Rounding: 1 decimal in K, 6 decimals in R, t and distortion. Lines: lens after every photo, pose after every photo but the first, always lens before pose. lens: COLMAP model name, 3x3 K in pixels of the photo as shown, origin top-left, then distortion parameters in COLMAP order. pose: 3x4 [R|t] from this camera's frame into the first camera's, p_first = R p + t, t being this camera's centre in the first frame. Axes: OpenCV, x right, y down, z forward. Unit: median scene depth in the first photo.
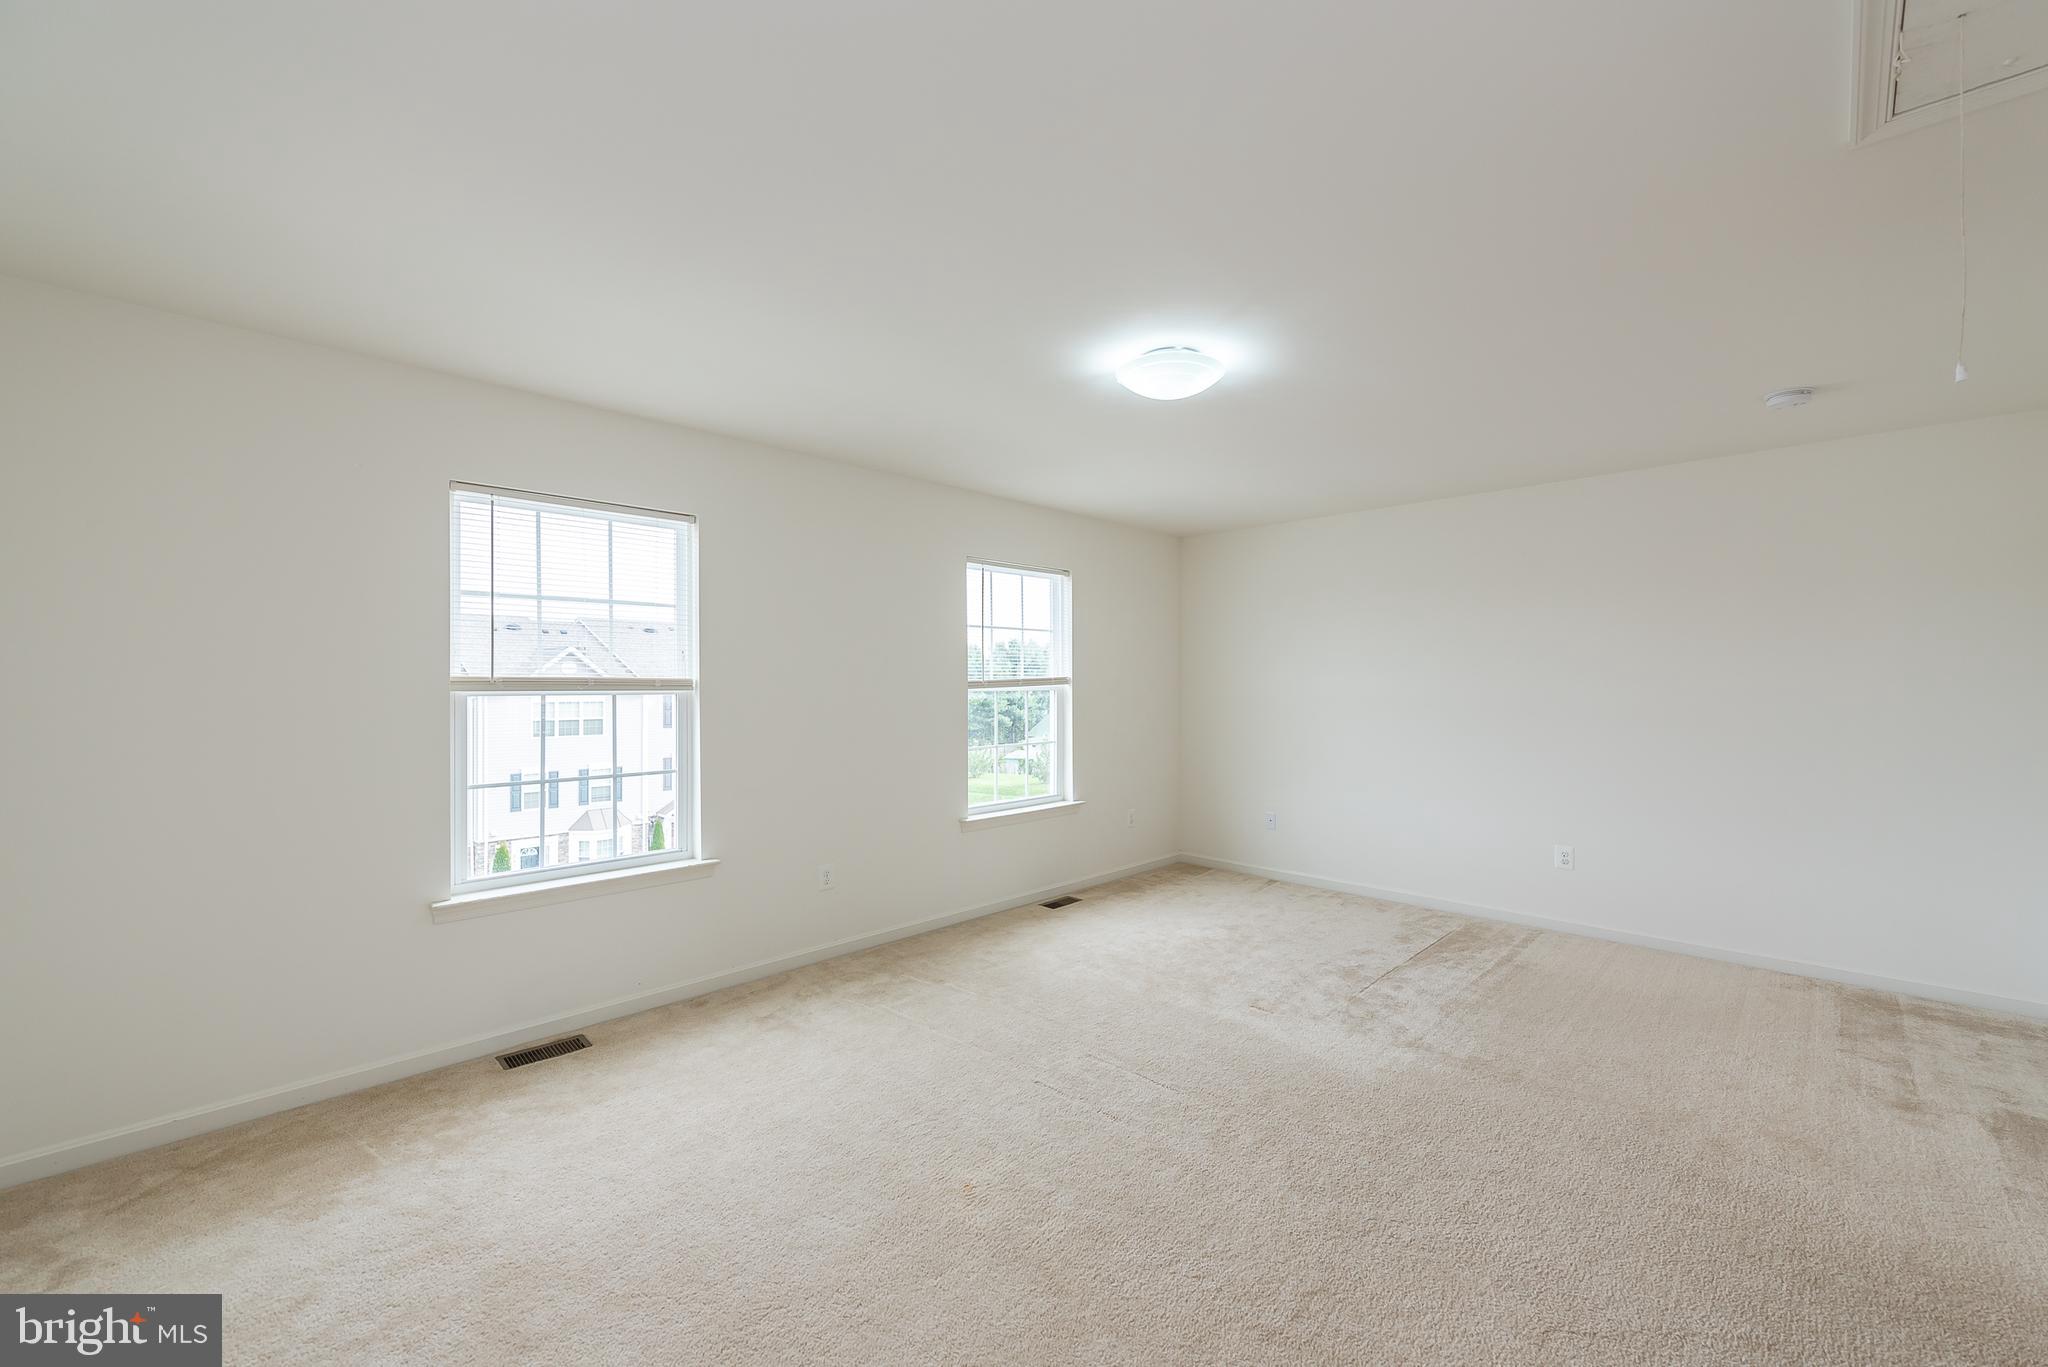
lens RADIAL K [[797.0, 0, 1036.2], [0, 797.0, 691.4], [0, 0, 1]] dist [-0.000287, -0.000440]
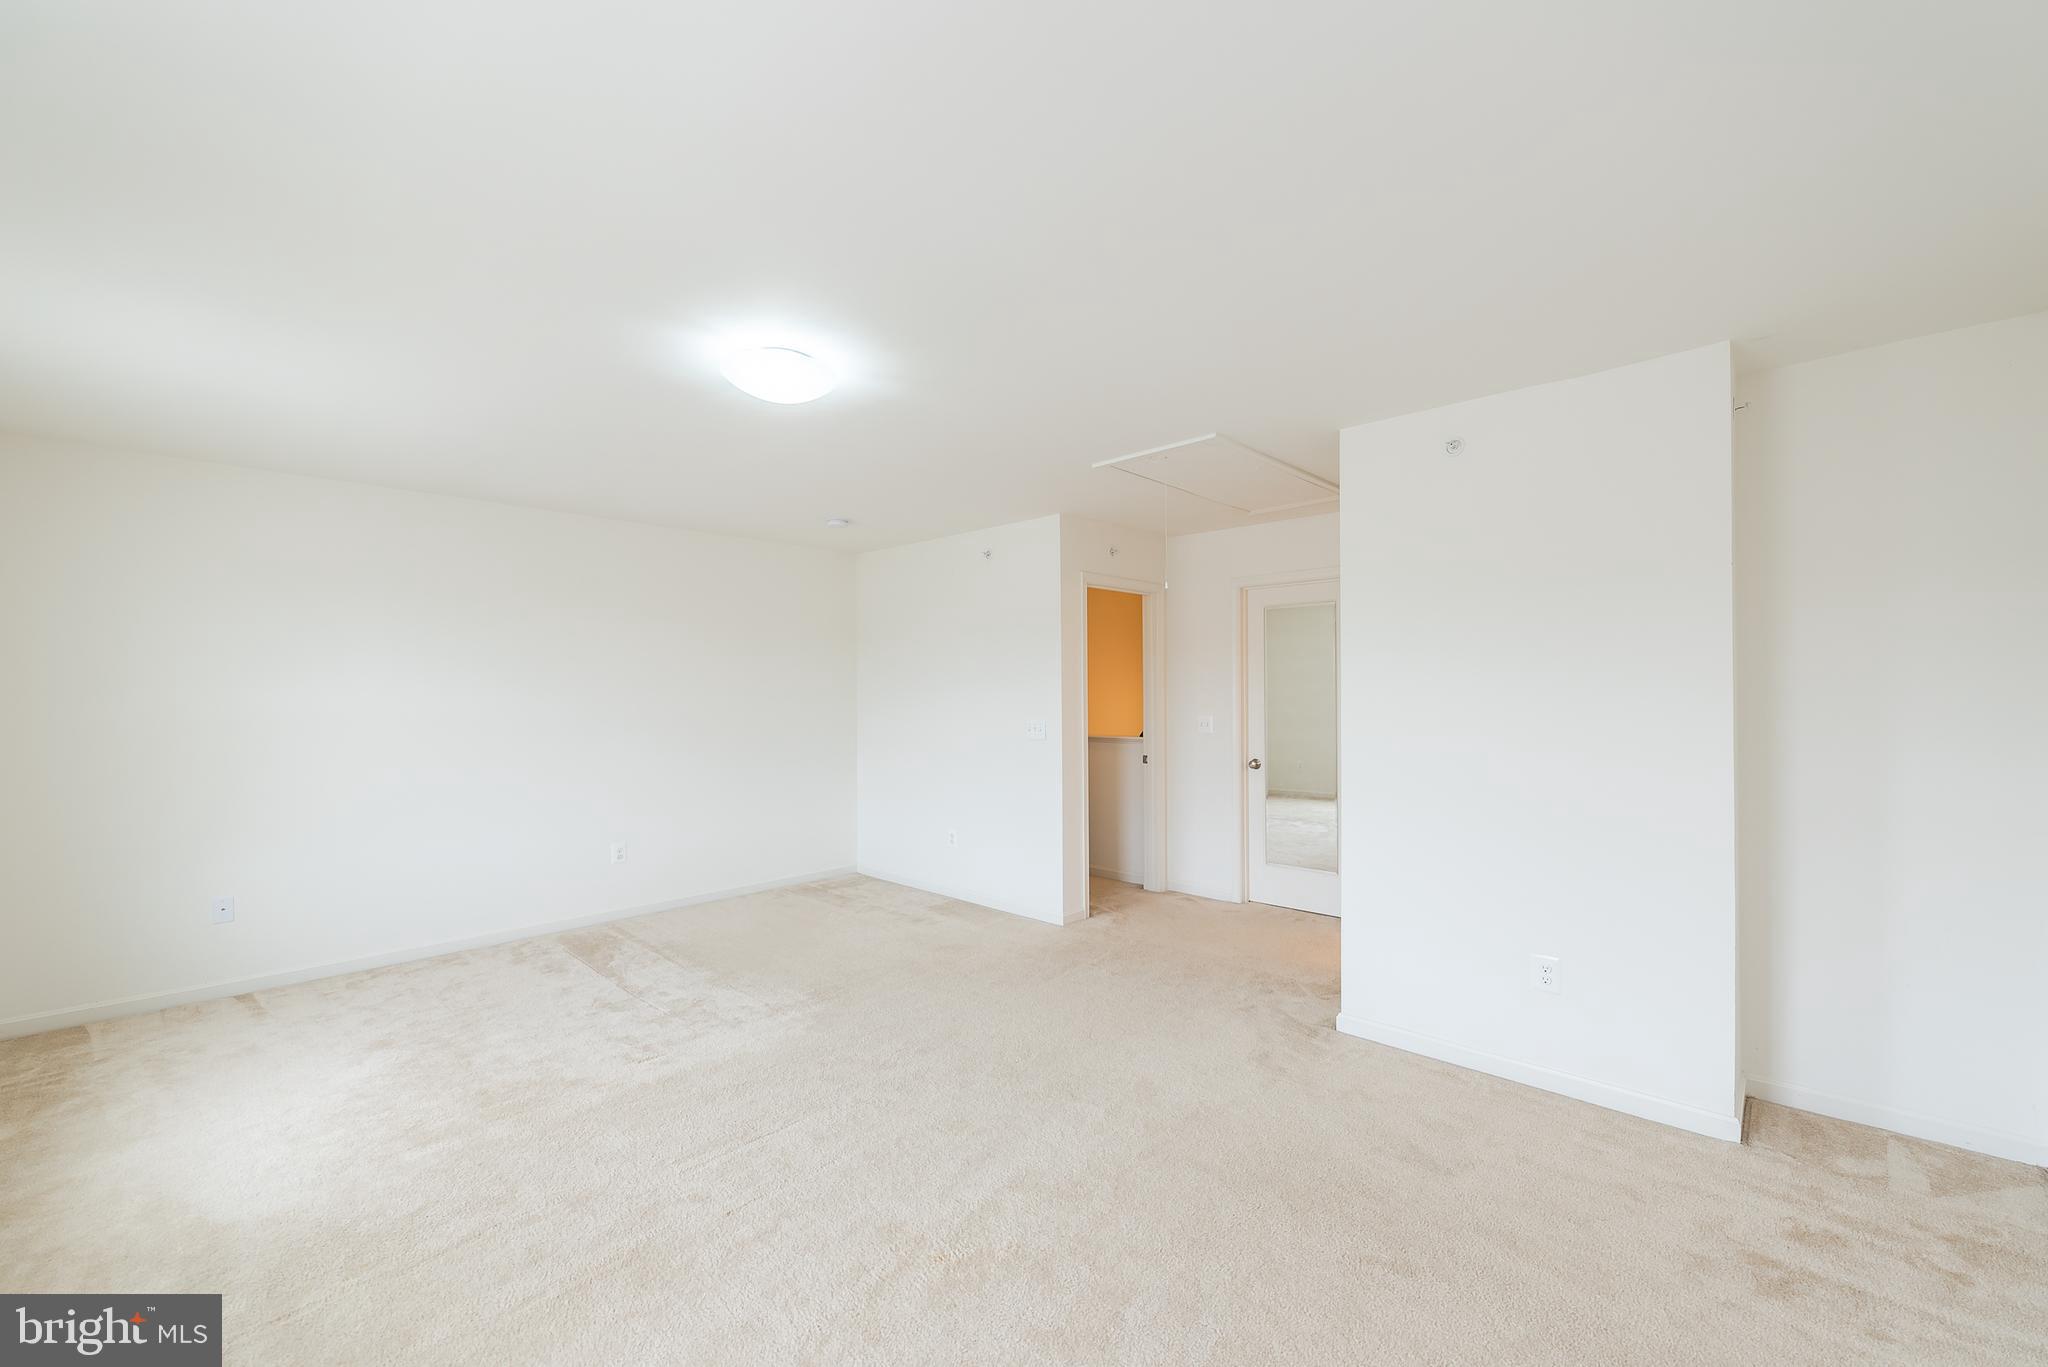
lens RADIAL K [[797.0, 0, 1036.2], [0, 797.0, 691.4], [0, 0, 1]] dist [-0.000287, -0.000440]
pose [[0.009118, -0.000047, 0.999958, -0.514083], [0.018896, 0.999821, -0.000125, -0.006362], [-0.999780, 0.018897, 0.009117, 0.459359]]
